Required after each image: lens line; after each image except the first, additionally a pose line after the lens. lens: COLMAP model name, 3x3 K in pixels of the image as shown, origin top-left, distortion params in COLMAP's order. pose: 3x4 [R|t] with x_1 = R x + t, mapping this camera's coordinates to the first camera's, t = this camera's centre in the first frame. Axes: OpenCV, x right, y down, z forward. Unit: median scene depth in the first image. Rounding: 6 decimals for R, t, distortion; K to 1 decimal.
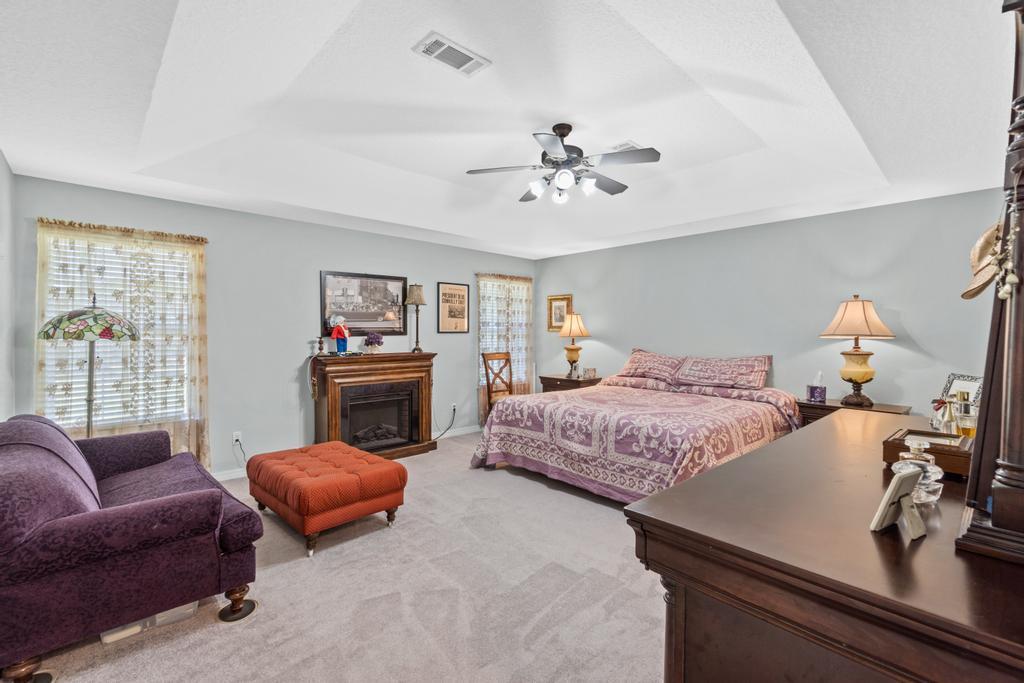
lens RADIAL K [[447.9, 0, 508.5], [0, 447.9, 343.8], [0, 0, 1]] dist [-0.005723, 0.000606]
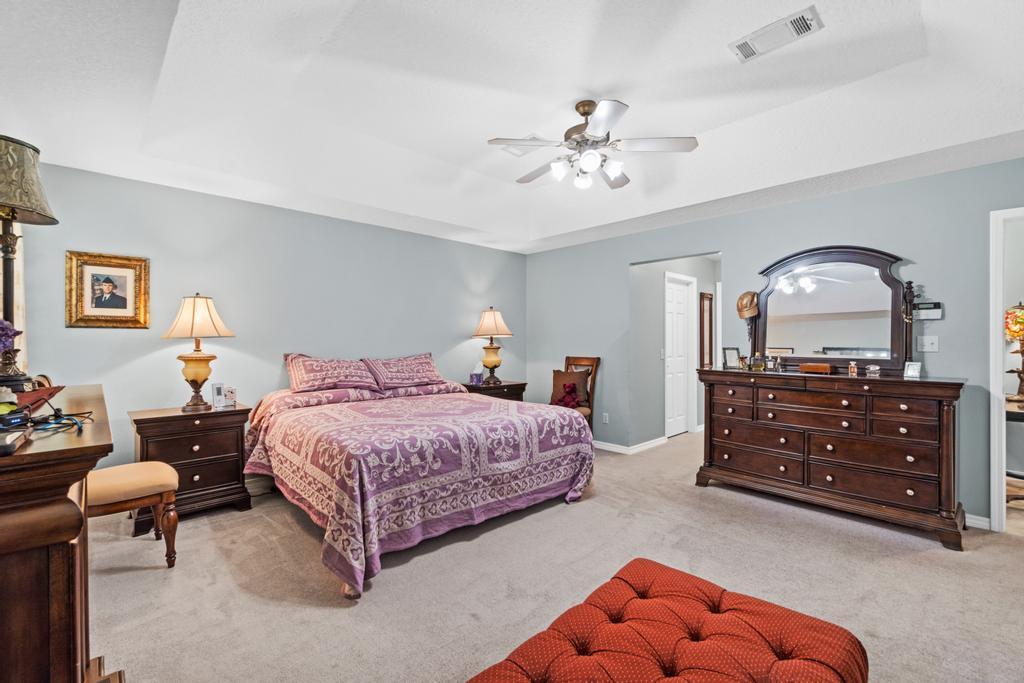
lens RADIAL K [[447.9, 0, 509.7], [0, 447.9, 339.1], [0, 0, 1]] dist [-0.005723, 0.000606]
pose [[-0.001923, -0.002556, 0.999995, -0.642125], [0.025126, 0.999681, 0.002604, -0.008013], [-0.999682, 0.025131, -0.001858, 0.929587]]
